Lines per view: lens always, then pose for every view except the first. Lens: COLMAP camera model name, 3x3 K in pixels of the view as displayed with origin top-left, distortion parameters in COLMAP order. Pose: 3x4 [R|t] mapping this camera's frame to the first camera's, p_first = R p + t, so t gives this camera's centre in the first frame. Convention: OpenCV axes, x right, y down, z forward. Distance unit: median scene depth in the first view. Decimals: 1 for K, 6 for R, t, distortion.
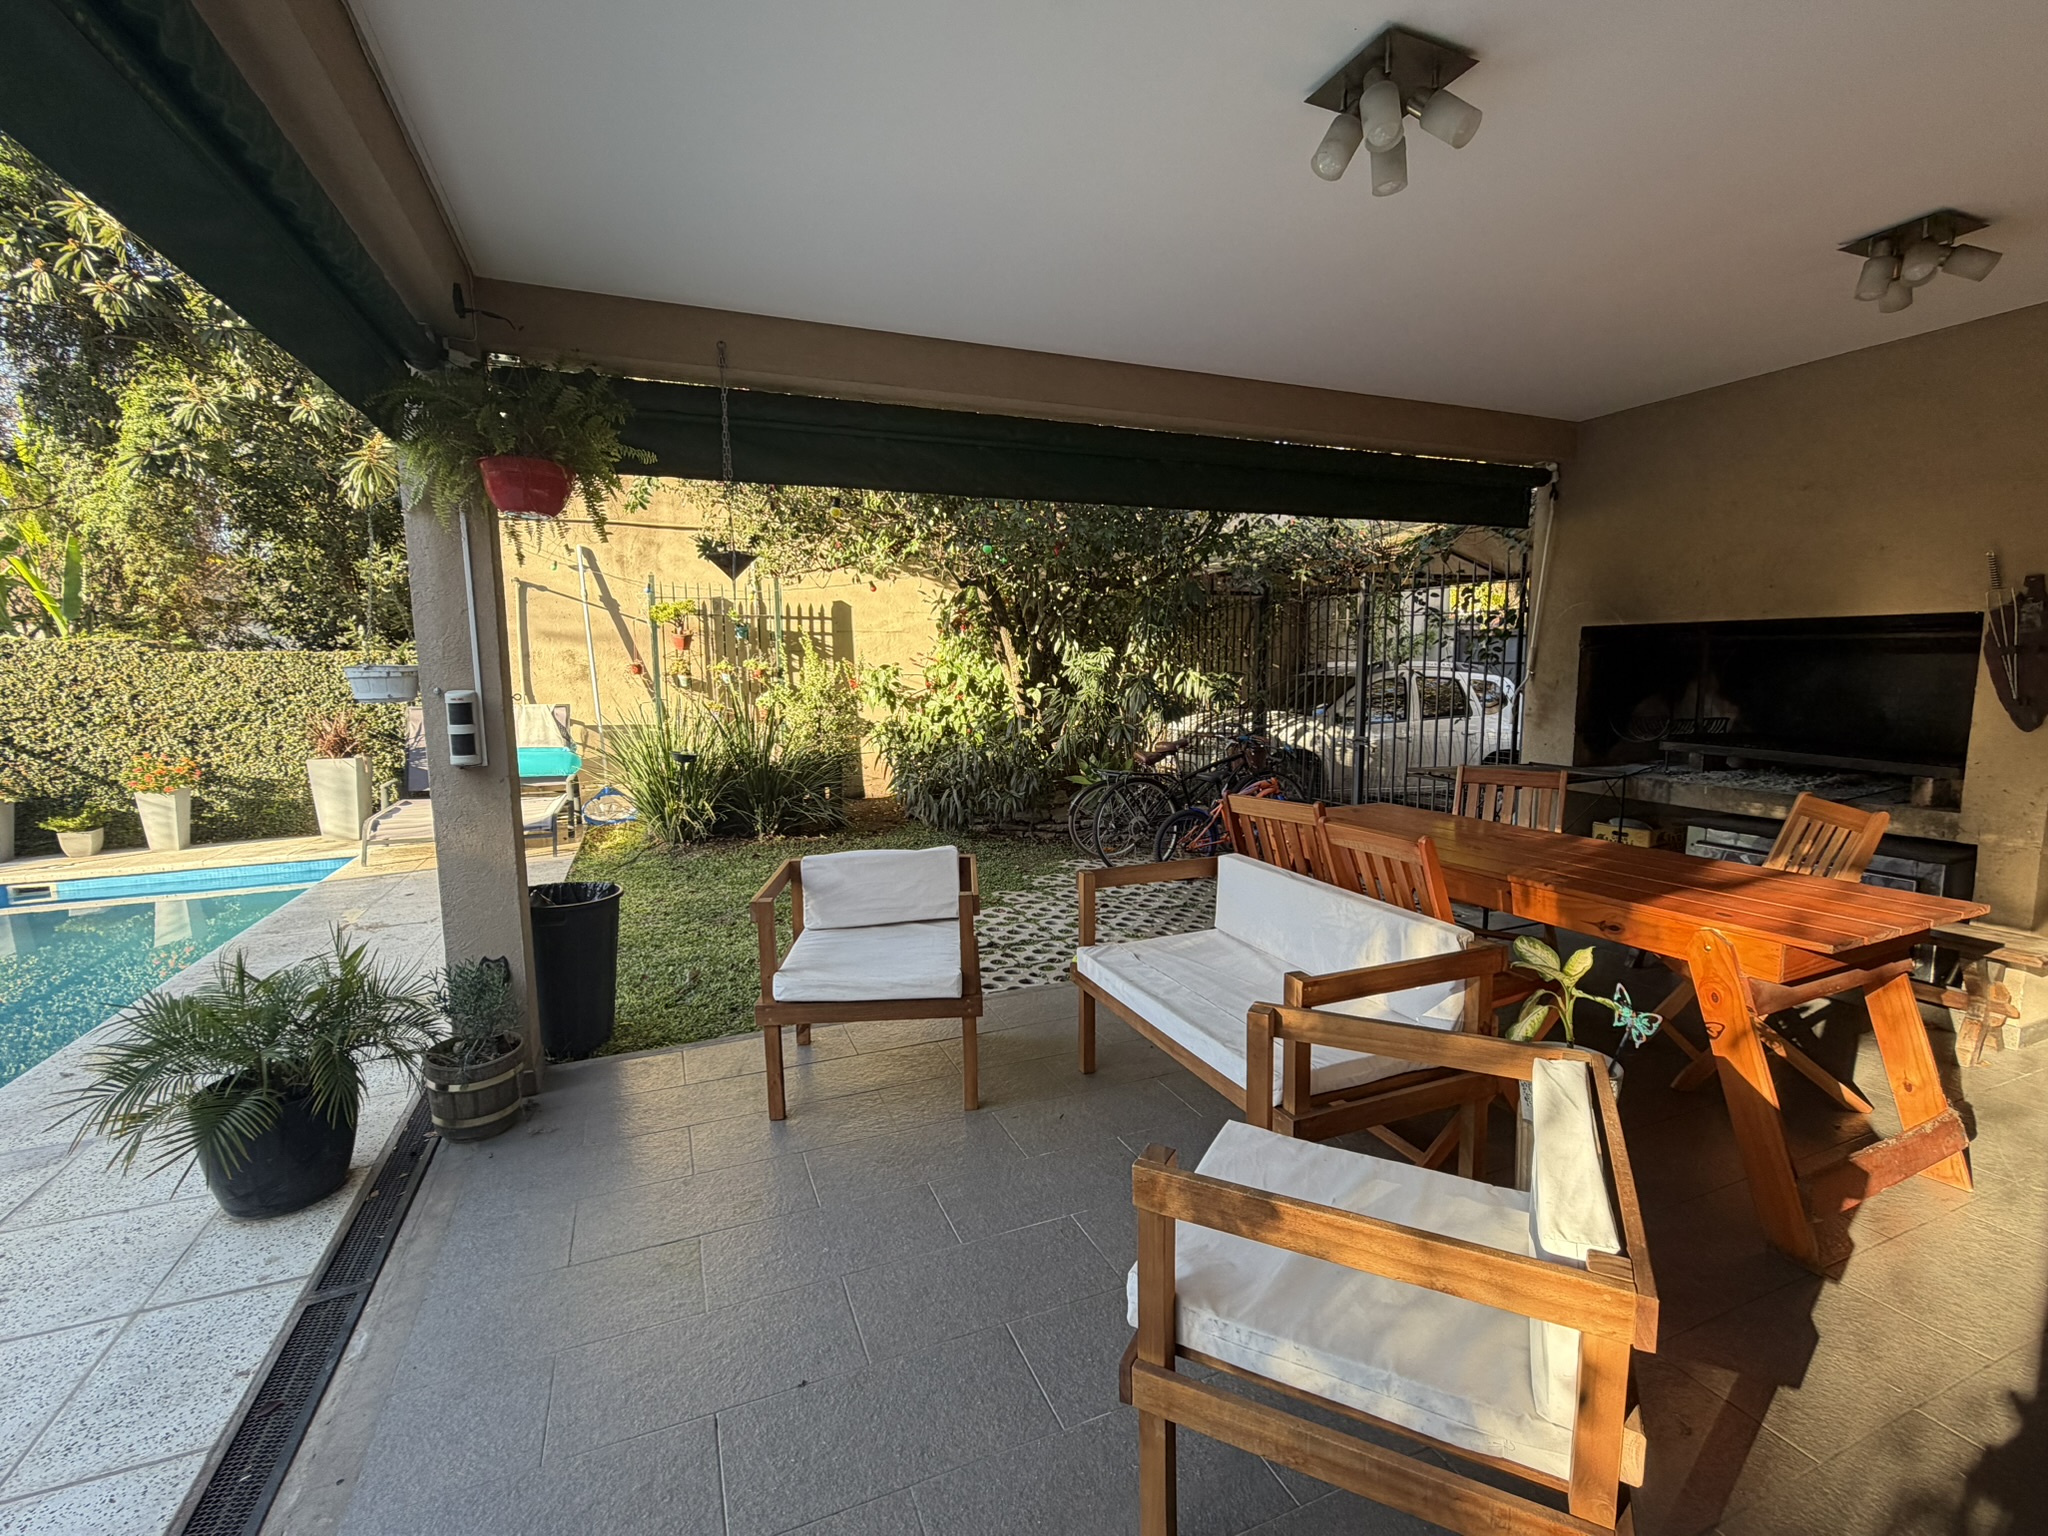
lens RADIAL K [[892.9, 0, 1024.0], [0, 892.9, 768.0], [0, 0, 1]] dist [-0.000632, 0.000193]
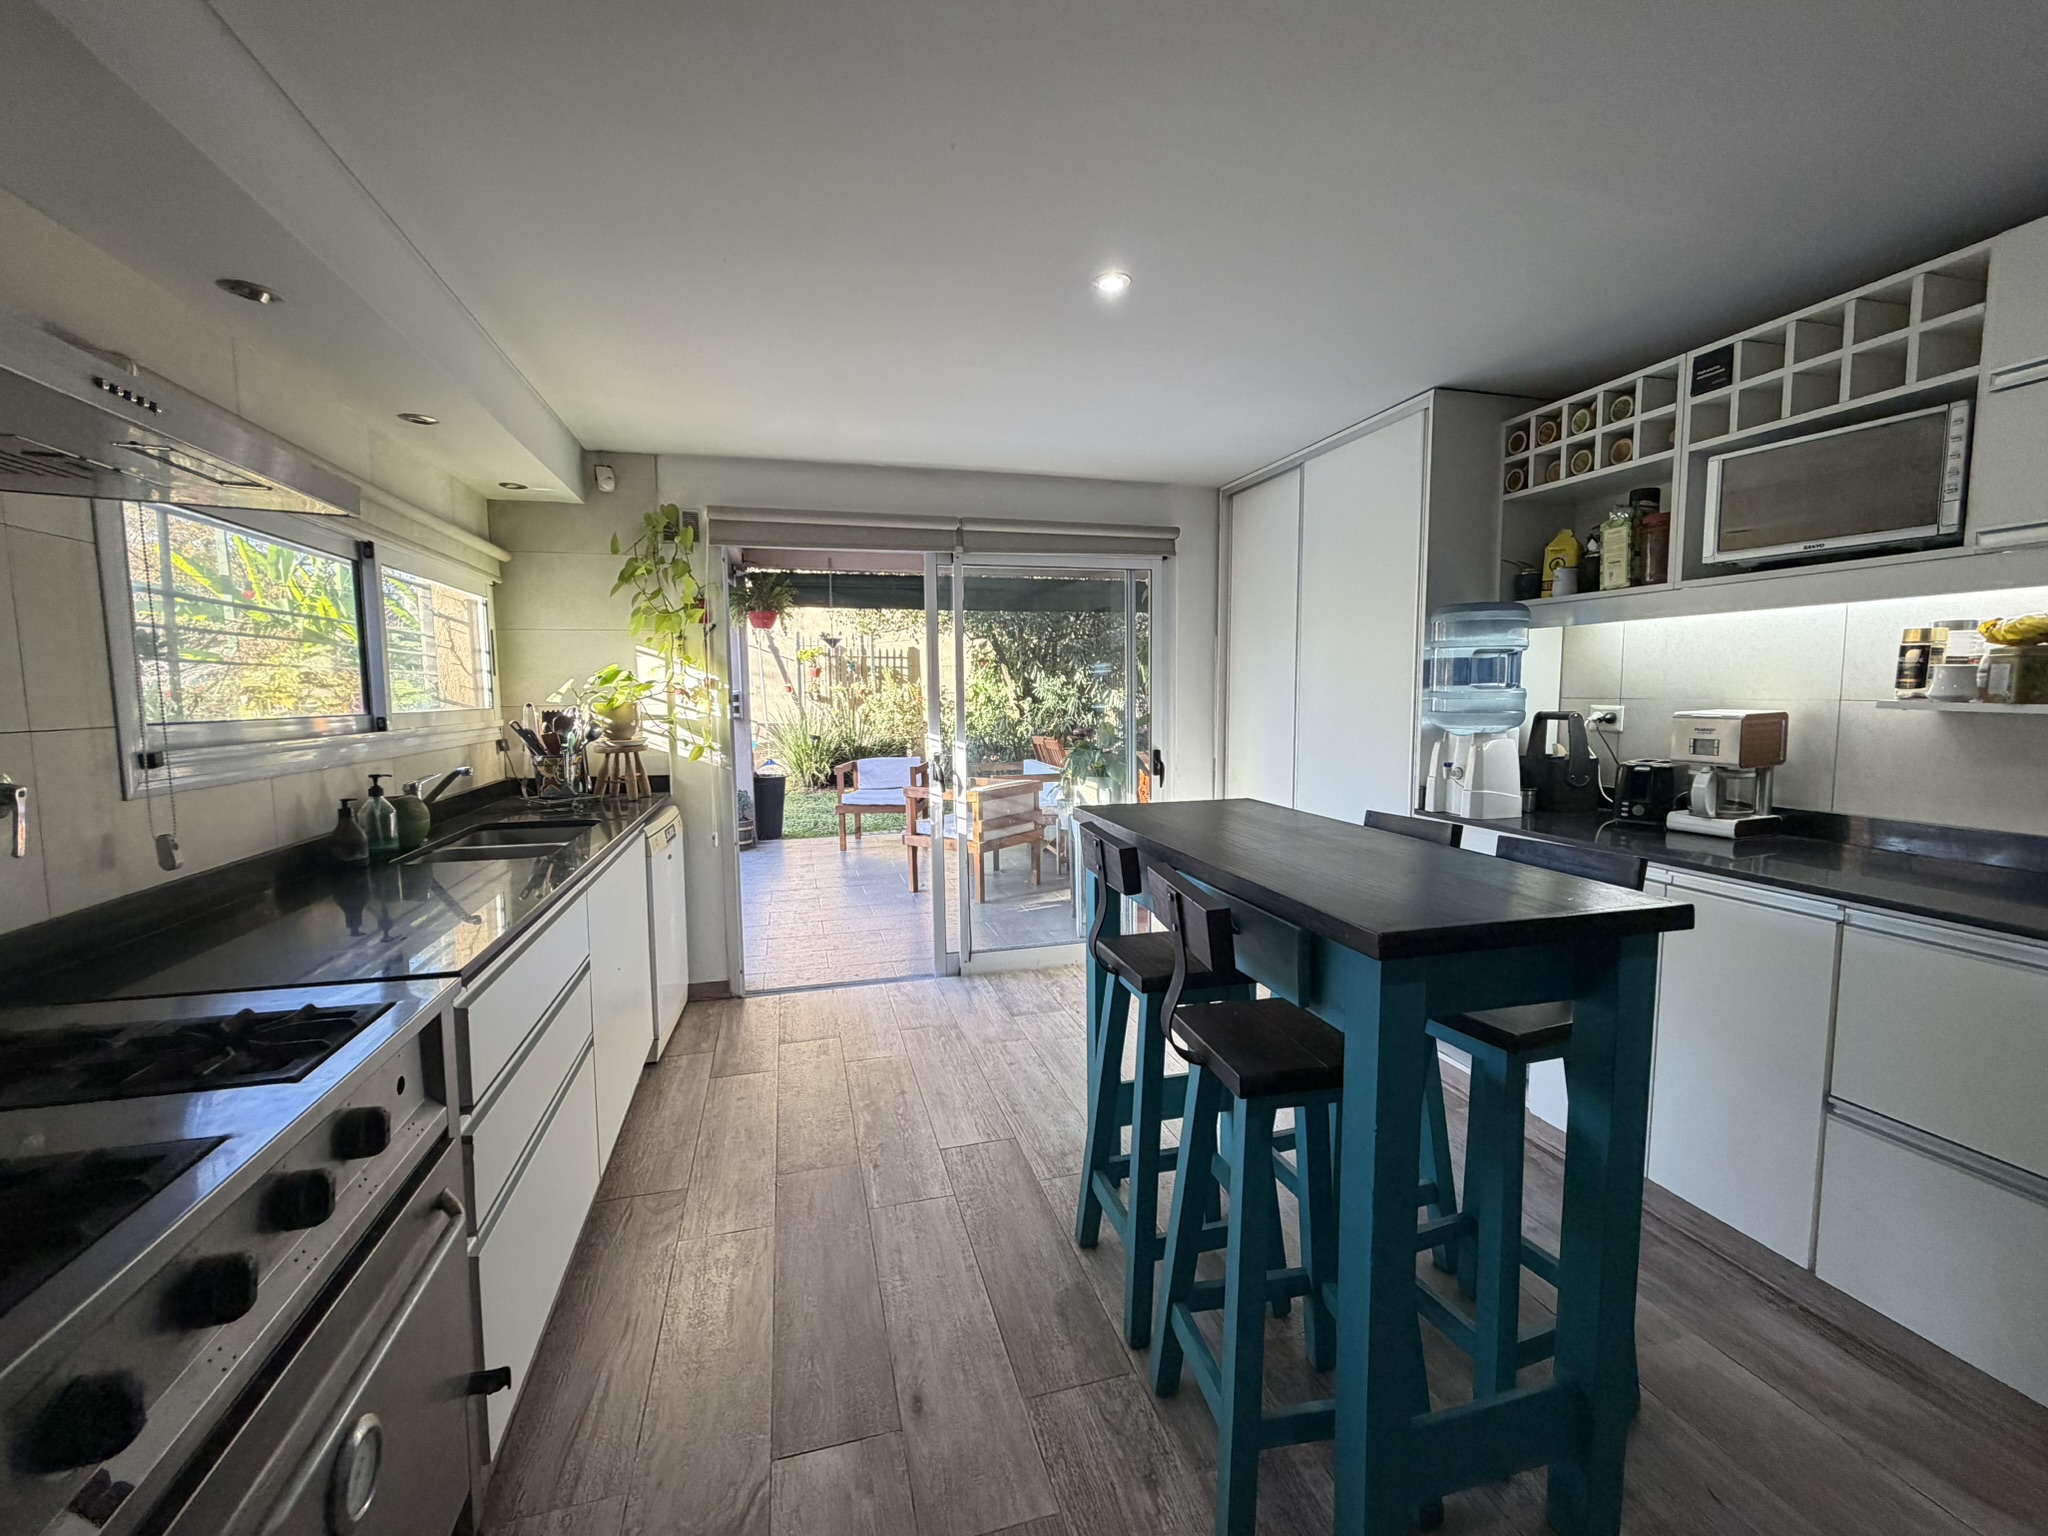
lens RADIAL K [[822.9, 0, 1024.0], [0, 822.9, 768.0], [0, 0, 1]] dist [-0.000152, -0.000009]
pose [[0.992949, 0.012837, -0.117844, 0.208584], [-0.015760, 0.999590, -0.023908, 0.074759], [0.117489, 0.025597, 0.992744, -0.527929]]
